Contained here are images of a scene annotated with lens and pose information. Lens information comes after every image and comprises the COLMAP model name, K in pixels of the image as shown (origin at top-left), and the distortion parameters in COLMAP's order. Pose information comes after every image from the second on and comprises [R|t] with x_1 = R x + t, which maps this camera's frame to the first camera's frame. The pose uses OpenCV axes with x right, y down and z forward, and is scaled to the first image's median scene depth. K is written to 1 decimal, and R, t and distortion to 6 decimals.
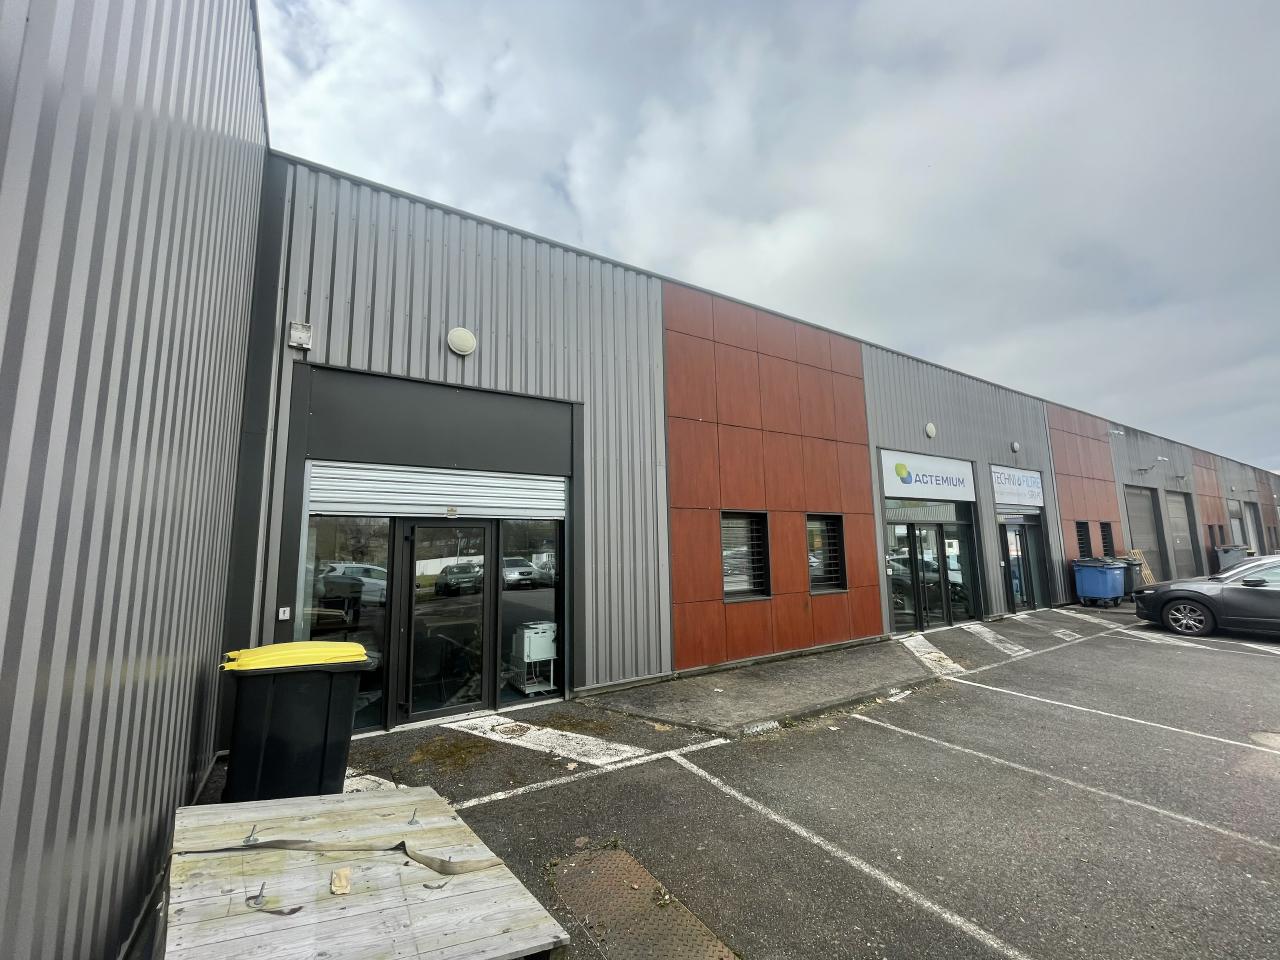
lens RADIAL K [[518.3, 0, 643.4], [0, 518.3, 478.8], [0, 0, 1]] dist [-0.004202, 0.000158]
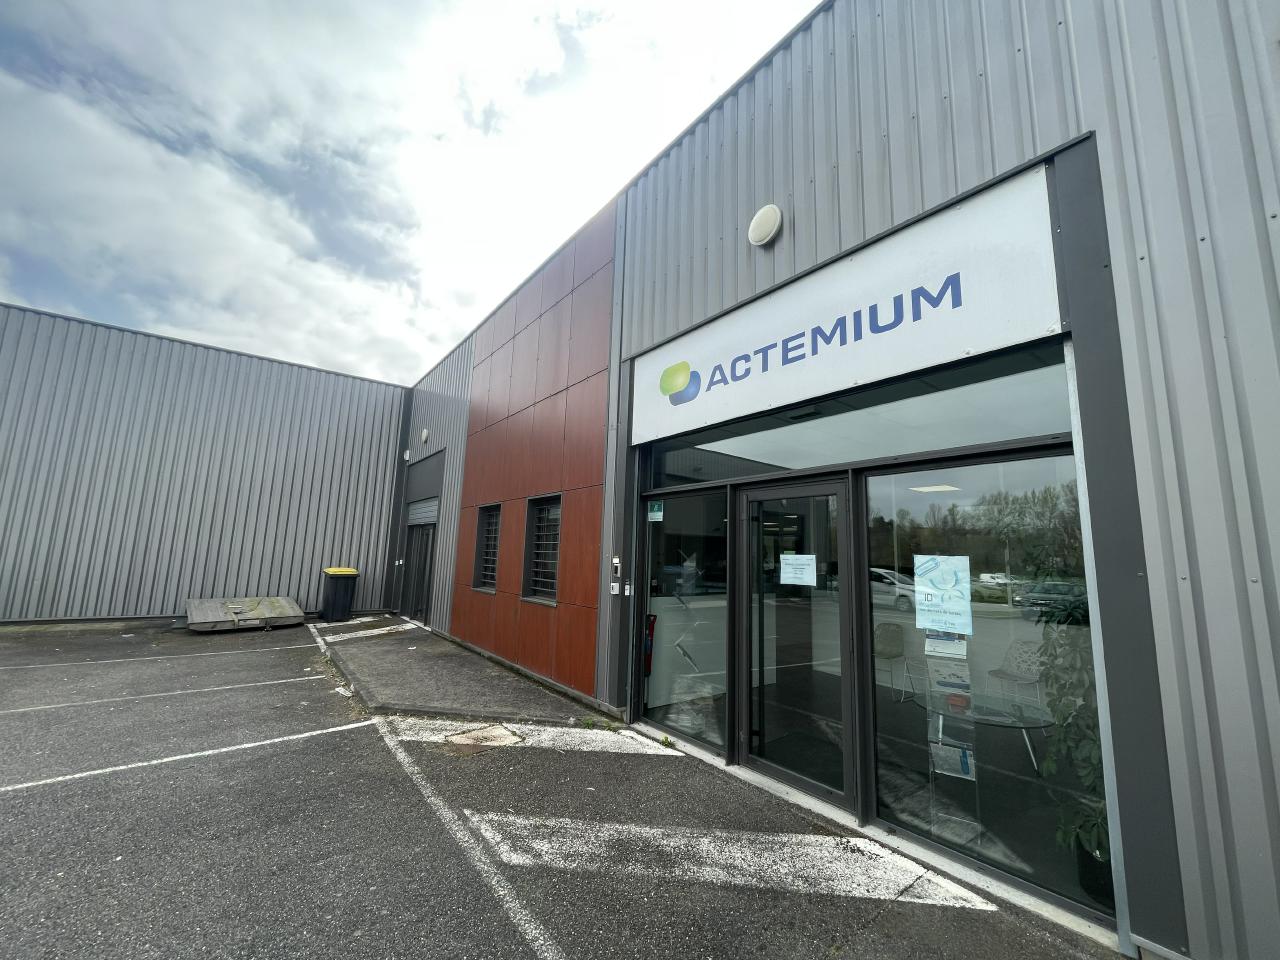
lens RADIAL K [[518.3, 0, 643.4], [0, 518.3, 478.8], [0, 0, 1]] dist [-0.004202, 0.000158]
pose [[0.084647, -0.128133, -0.988138, 1.564090], [0.101465, 0.987651, -0.119378, 0.208196], [0.991231, -0.090157, 0.096603, 1.521229]]
